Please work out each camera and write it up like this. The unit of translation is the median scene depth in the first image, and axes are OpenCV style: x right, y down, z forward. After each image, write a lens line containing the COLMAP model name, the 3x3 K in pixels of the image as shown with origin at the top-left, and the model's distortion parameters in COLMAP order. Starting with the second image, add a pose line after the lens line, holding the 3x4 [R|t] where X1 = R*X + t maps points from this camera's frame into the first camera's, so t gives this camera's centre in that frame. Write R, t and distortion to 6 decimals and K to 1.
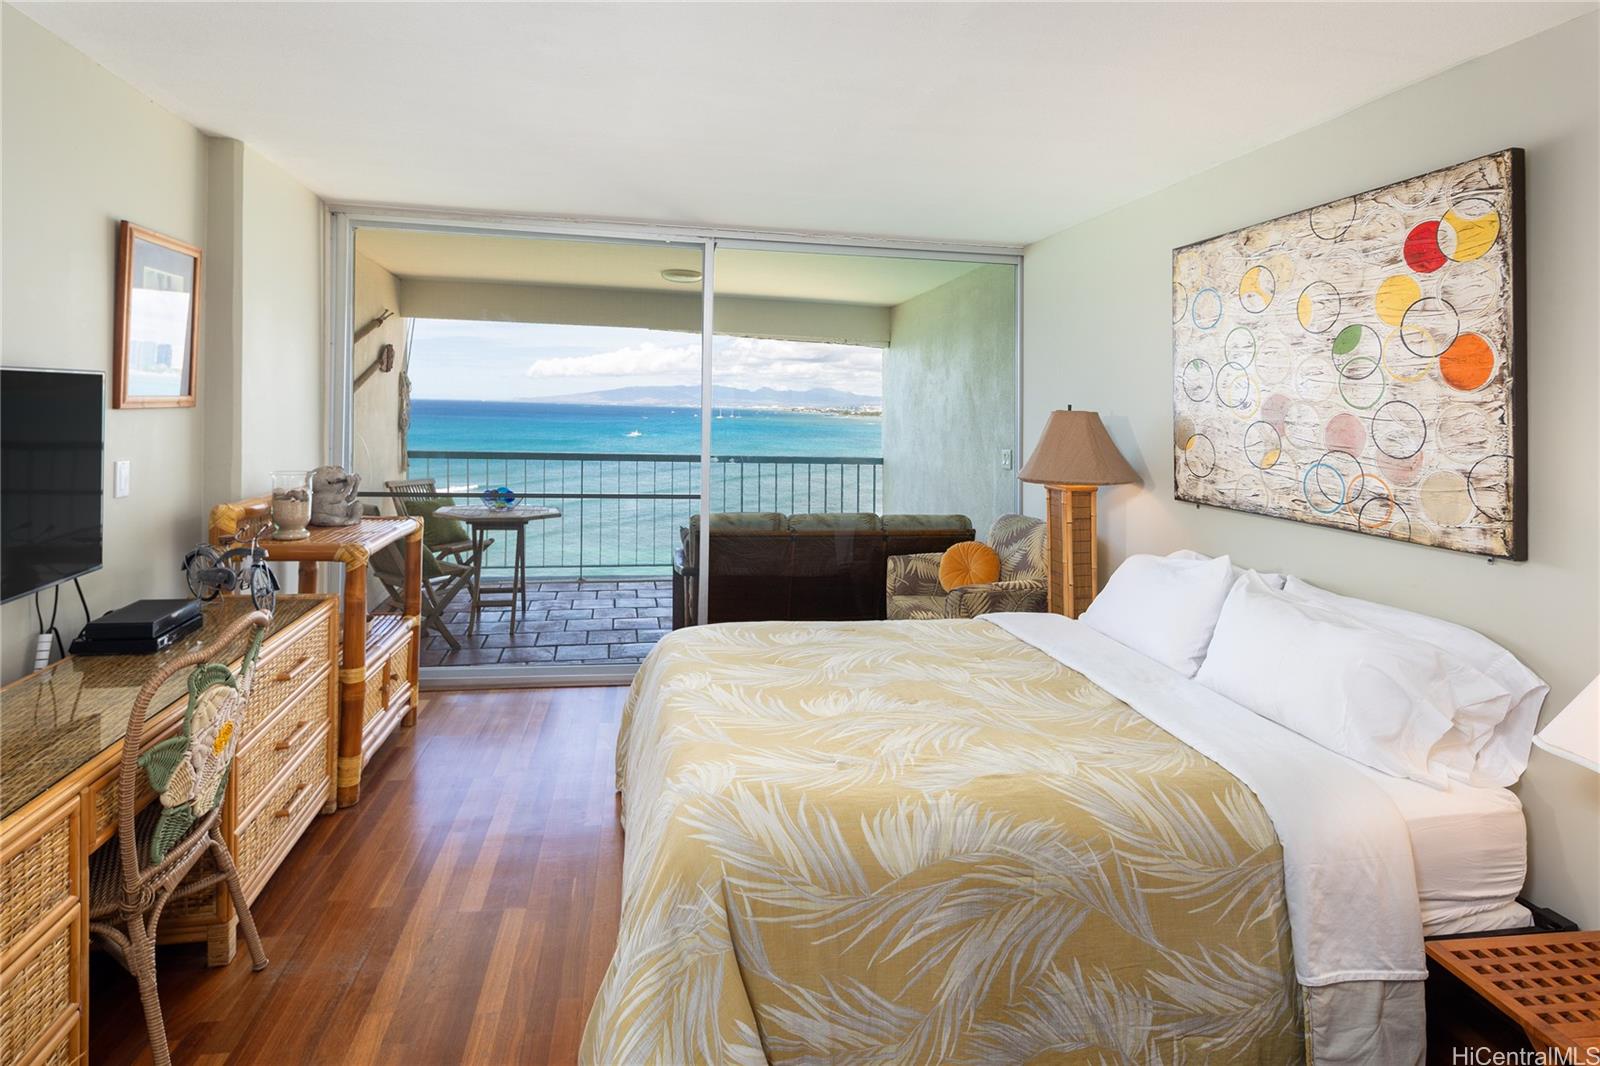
lens RADIAL K [[791.6, 0, 787.2], [0, 791.6, 398.0], [0, 0, 1]] dist [-0.000270, -0.002327]
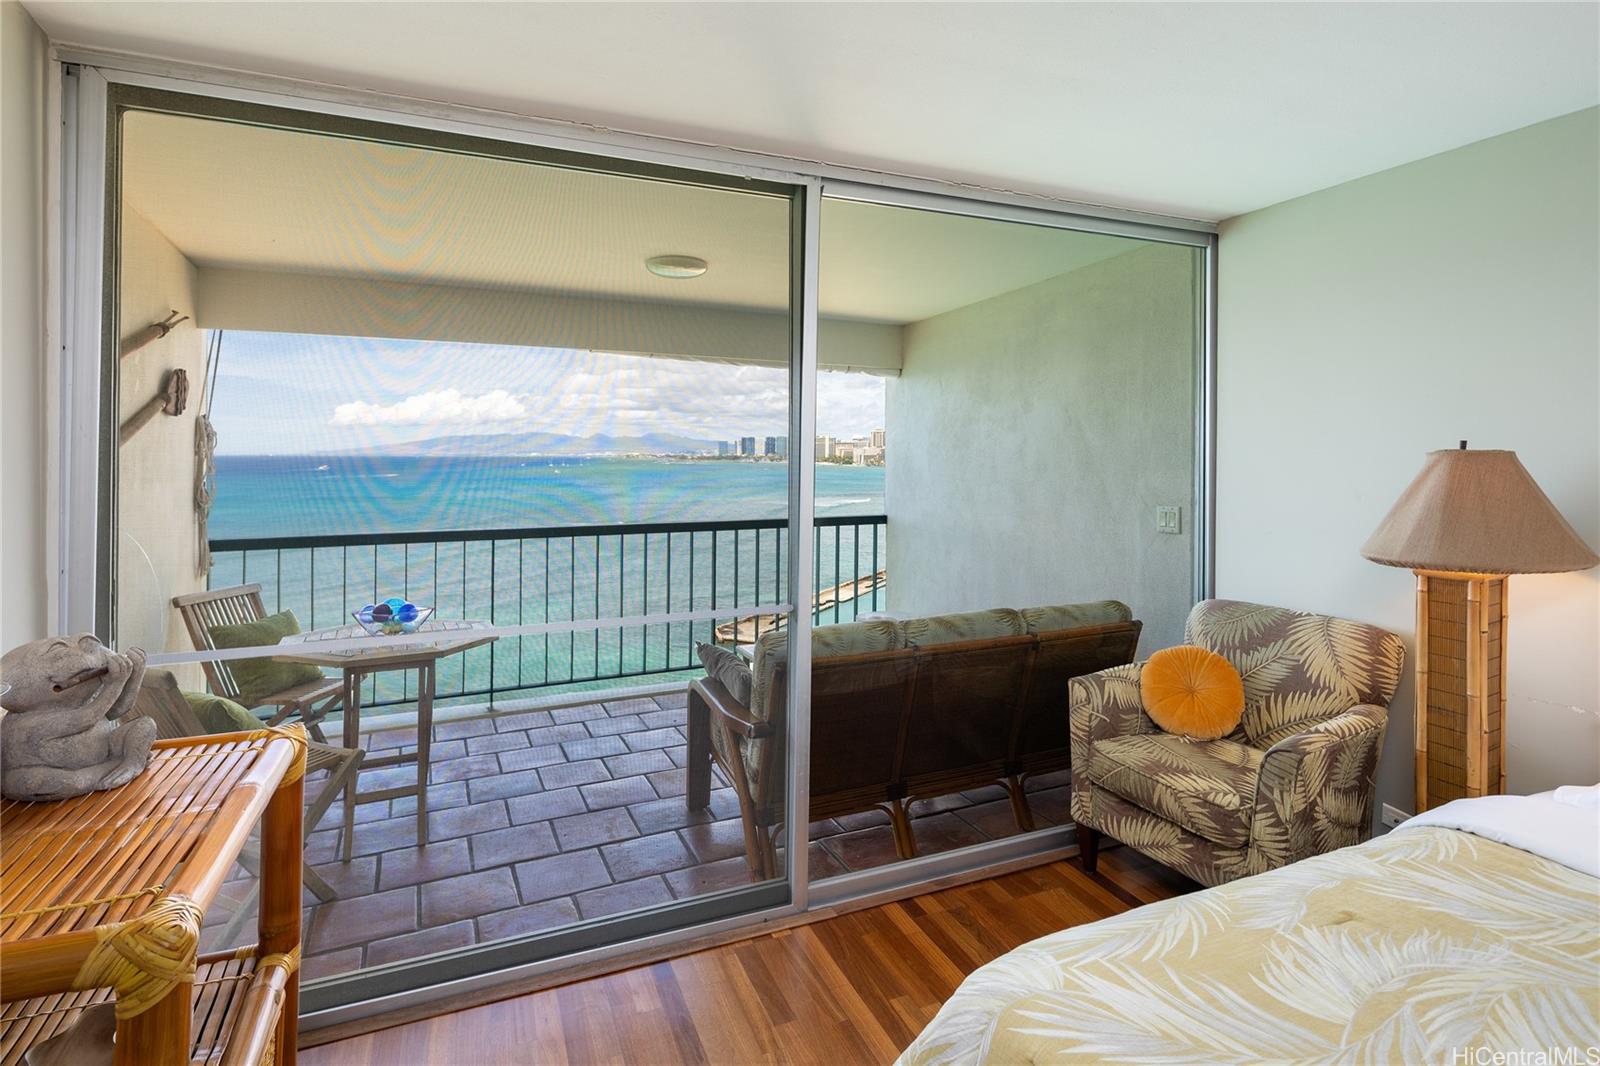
lens RADIAL K [[791.6, 0, 806.2], [0, 791.6, 418.3], [0, 0, 1]] dist [-0.000270, -0.002327]
pose [[0.973574, -0.016711, 0.227758, -0.374688], [0.023517, 0.999353, -0.027199, -0.005650], [-0.227156, 0.031836, 0.973338, 0.651708]]
